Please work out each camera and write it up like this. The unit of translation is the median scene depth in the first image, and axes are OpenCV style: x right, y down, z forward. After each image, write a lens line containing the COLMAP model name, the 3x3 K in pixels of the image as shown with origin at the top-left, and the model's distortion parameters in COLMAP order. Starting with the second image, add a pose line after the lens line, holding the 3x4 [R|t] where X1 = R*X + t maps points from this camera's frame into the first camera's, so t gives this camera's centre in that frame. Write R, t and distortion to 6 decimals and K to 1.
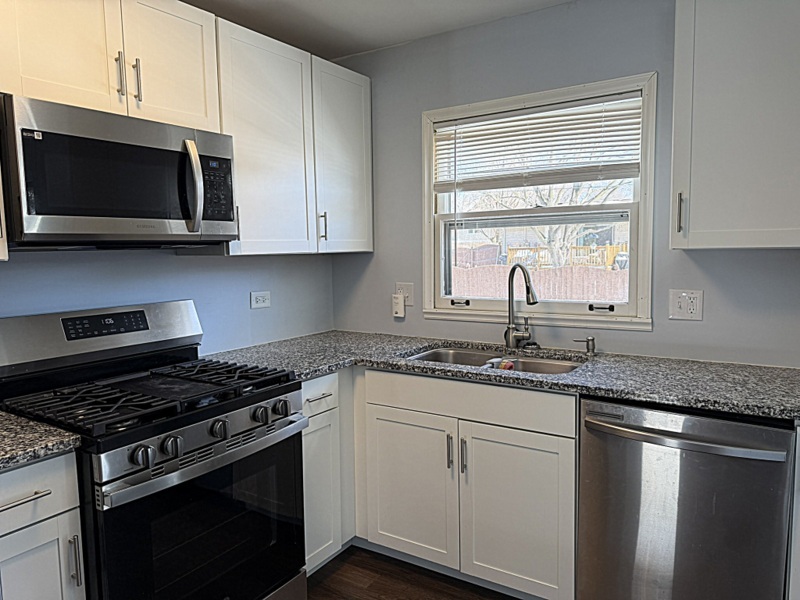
lens RADIAL K [[560.4, 0, 401.8], [0, 560.4, 302.8], [0, 0, 1]] dist [0.057327, -0.067661]
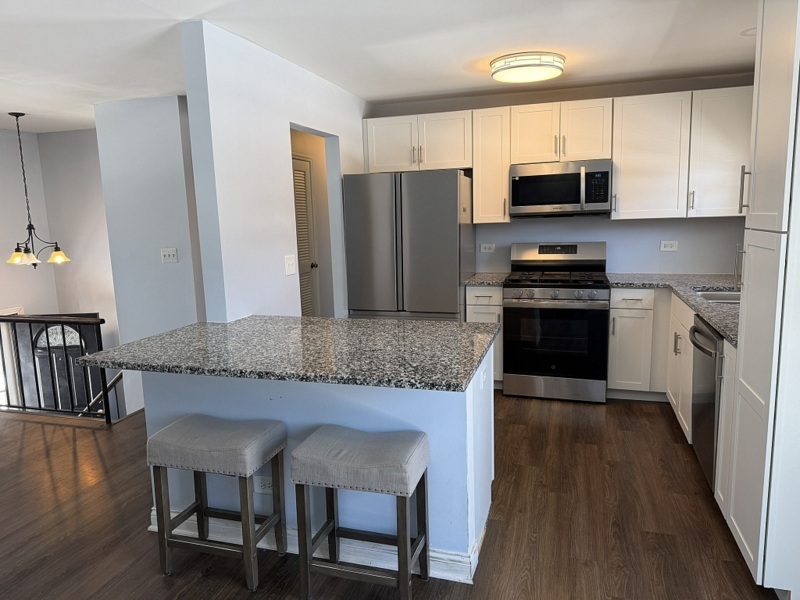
lens RADIAL K [[560.4, 0, 400.9], [0, 560.4, 297.7], [0, 0, 1]] dist [0.057327, -0.067661]
pose [[0.262267, 0.149692, -0.953314, 1.284201], [-0.071261, 0.988202, 0.135566, -0.027806], [0.962361, 0.032380, 0.269840, -0.198256]]
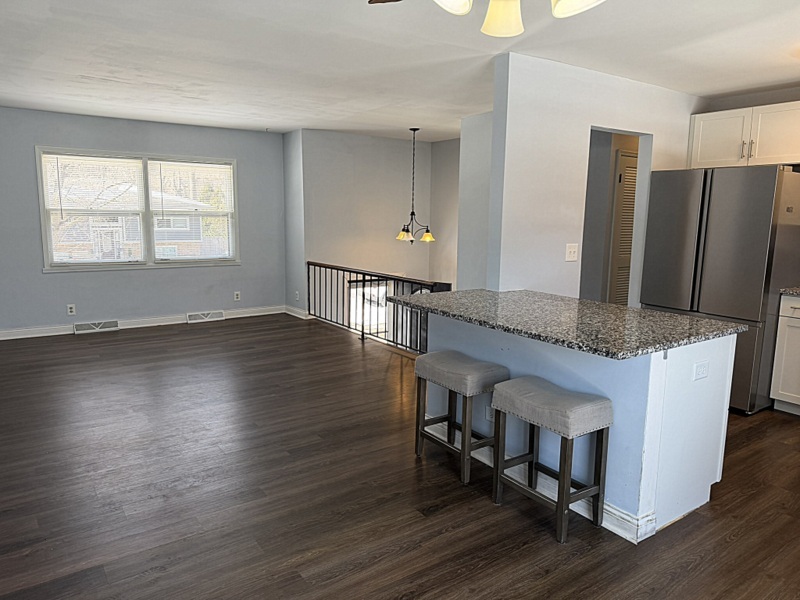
lens RADIAL K [[560.4, 0, 403.2], [0, 560.4, 298.5], [0, 0, 1]] dist [0.057327, -0.067661]
pose [[-0.383925, 0.147928, -0.911438, 1.530304], [-0.099117, 0.974778, 0.199959, -0.044283], [0.918029, 0.167108, -0.359580, 0.082755]]
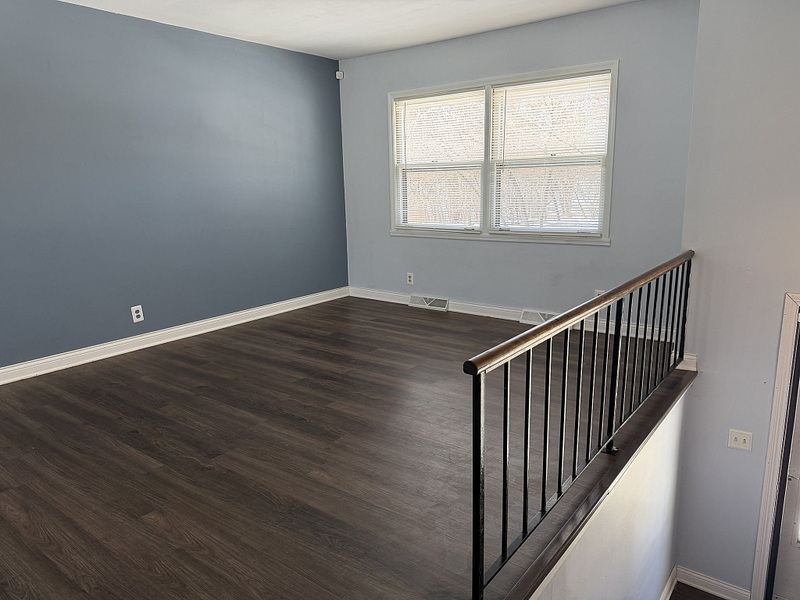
lens RADIAL K [[560.4, 0, 399.6], [0, 560.4, 304.0], [0, 0, 1]] dist [0.057327, -0.067661]
pose [[-0.995600, 0.016778, 0.092190, -0.445473], [0.044529, 0.950366, 0.307933, 0.065868], [-0.082448, 0.310683, -0.946931, -0.028770]]
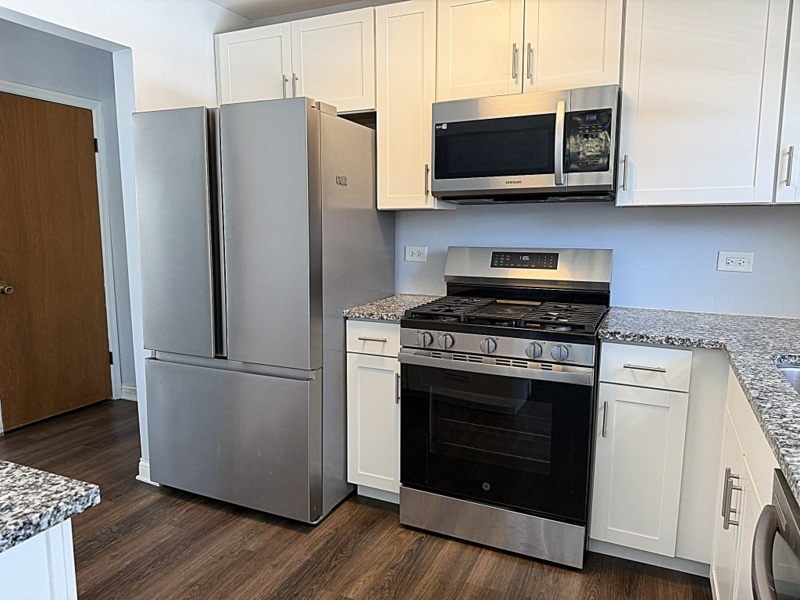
lens RADIAL K [[560.4, 0, 398.4], [0, 560.4, 300.9], [0, 0, 1]] dist [0.057327, -0.067661]
pose [[0.133785, 0.152980, -0.979132, 0.596402], [-0.101314, 0.984948, 0.140045, -0.017623], [0.985818, 0.080464, 0.147270, 0.442673]]
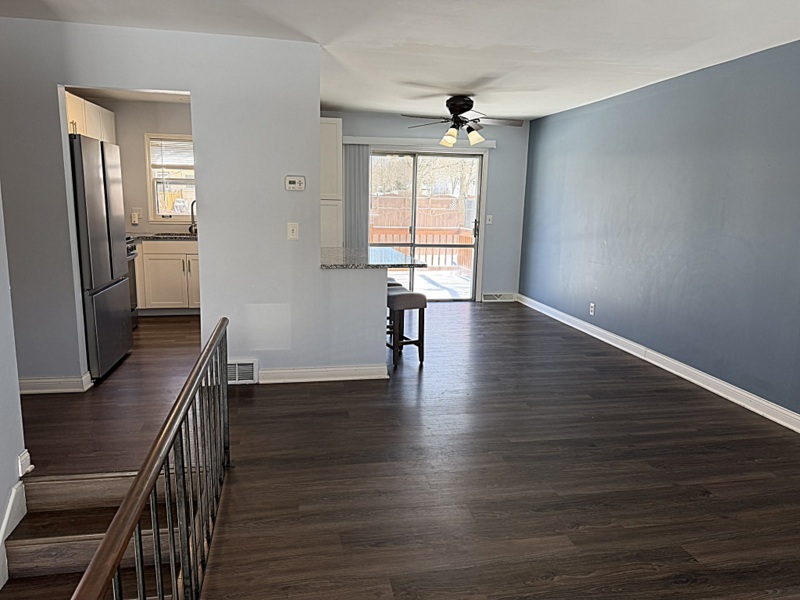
lens RADIAL K [[560.4, 0, 405.5], [0, 560.4, 303.1], [0, 0, 1]] dist [0.057327, -0.067661]
pose [[0.719919, -0.097591, 0.687162, -0.991997], [0.033748, 0.993816, 0.105785, 0.168645], [-0.693237, -0.052966, 0.718761, -1.676996]]
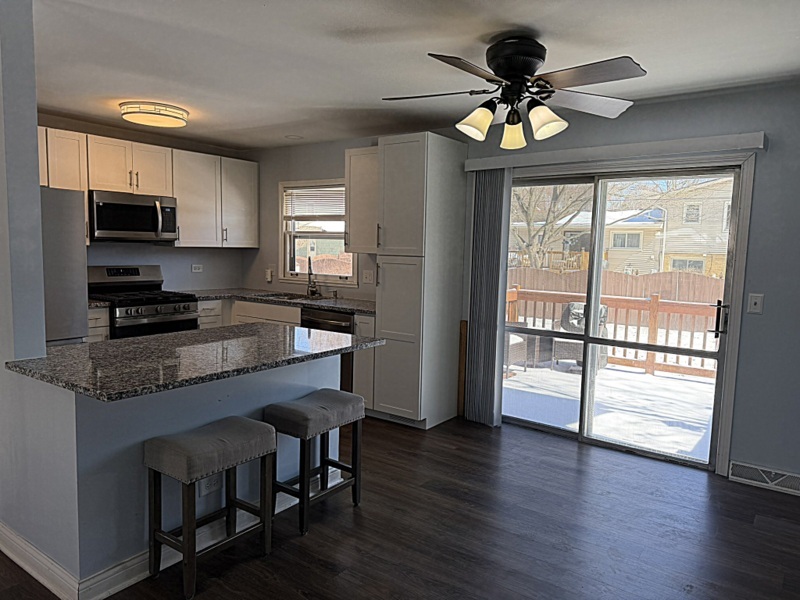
lens RADIAL K [[560.4, 0, 401.2], [0, 560.4, 303.2], [0, 0, 1]] dist [0.057327, -0.067661]
pose [[0.997432, 0.046257, -0.054685, 0.719426], [-0.045942, 0.998920, 0.007001, 0.084651], [0.054950, -0.004471, 0.998479, -1.213145]]
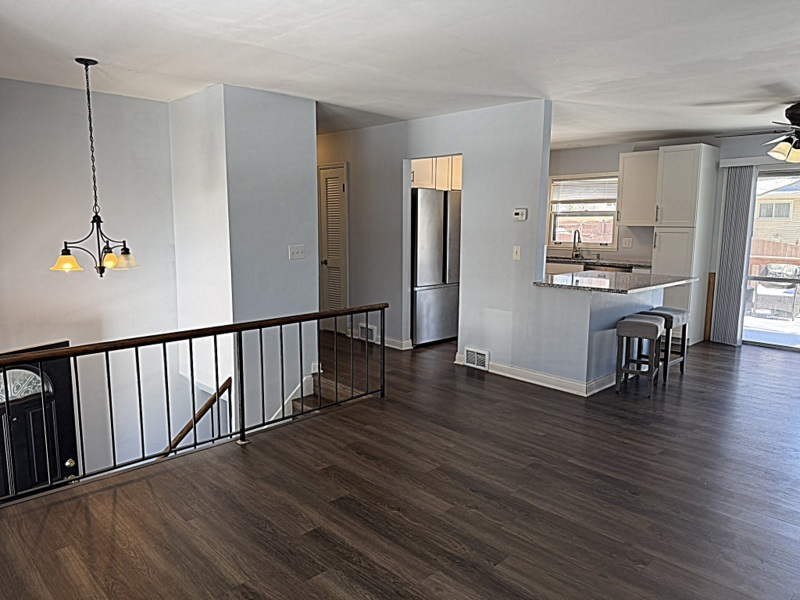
lens RADIAL K [[560.4, 0, 395.5], [0, 560.4, 301.6], [0, 0, 1]] dist [0.057327, -0.067661]
pose [[0.970893, 0.056070, -0.232858, -0.016495], [-0.044215, 0.997461, 0.055828, 0.203003], [0.235398, -0.043907, 0.970907, -2.330035]]
